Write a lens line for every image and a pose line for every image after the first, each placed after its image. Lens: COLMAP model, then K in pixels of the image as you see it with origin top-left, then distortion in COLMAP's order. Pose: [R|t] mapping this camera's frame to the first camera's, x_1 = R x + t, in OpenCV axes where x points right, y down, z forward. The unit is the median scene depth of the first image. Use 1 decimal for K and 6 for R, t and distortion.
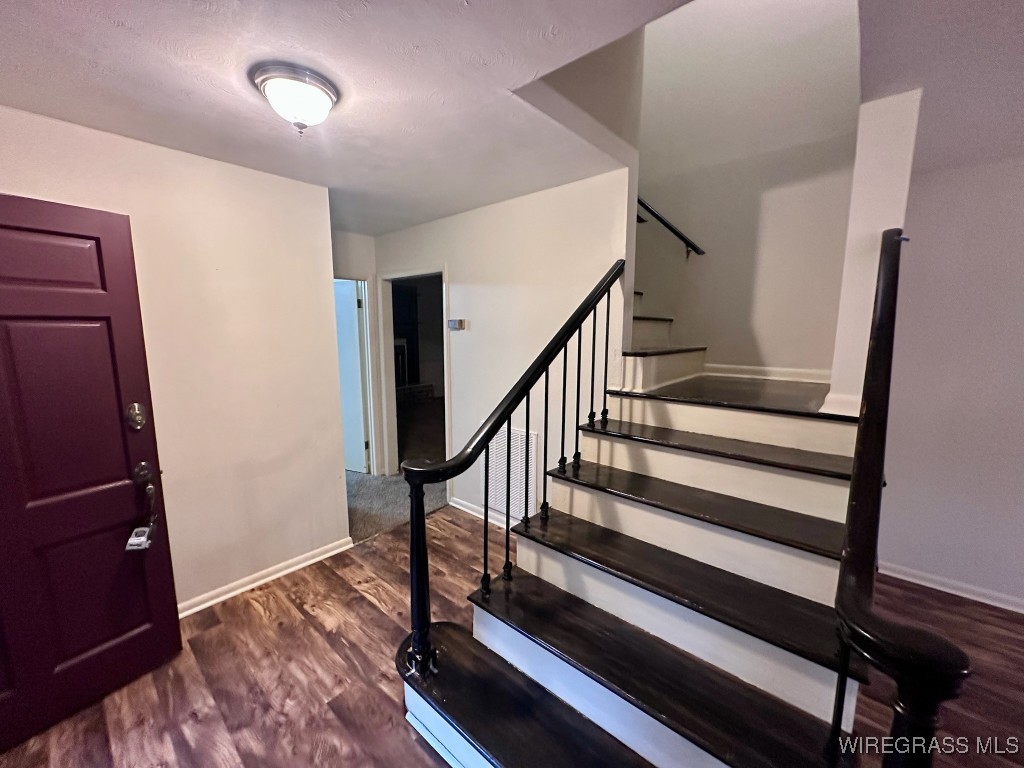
lens RADIAL K [[406.9, 0, 512.0], [0, 406.9, 384.0], [0, 0, 1]] dist [0.000311, 0.000204]
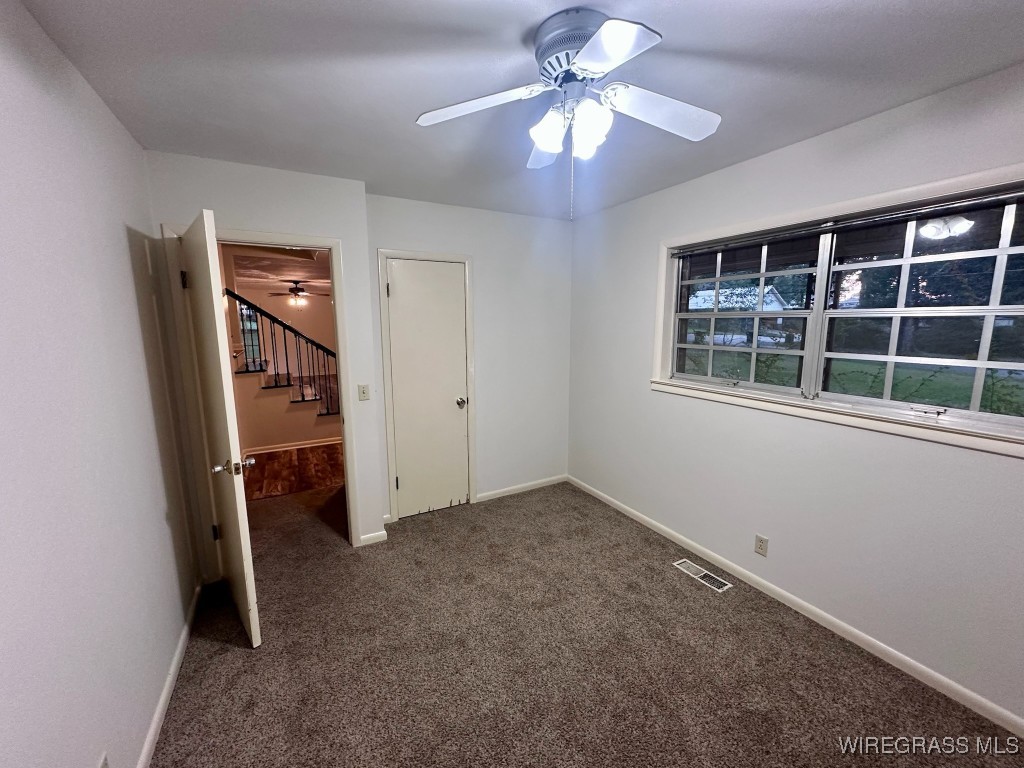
lens RADIAL K [[406.9, 0, 512.0], [0, 406.9, 384.0], [0, 0, 1]] dist [0.000311, 0.000204]
pose [[-0.939125, -0.053194, 0.339432, -1.307537], [0.049408, 0.956764, 0.286638, -0.269644], [-0.340004, 0.285960, -0.895893, 1.857433]]
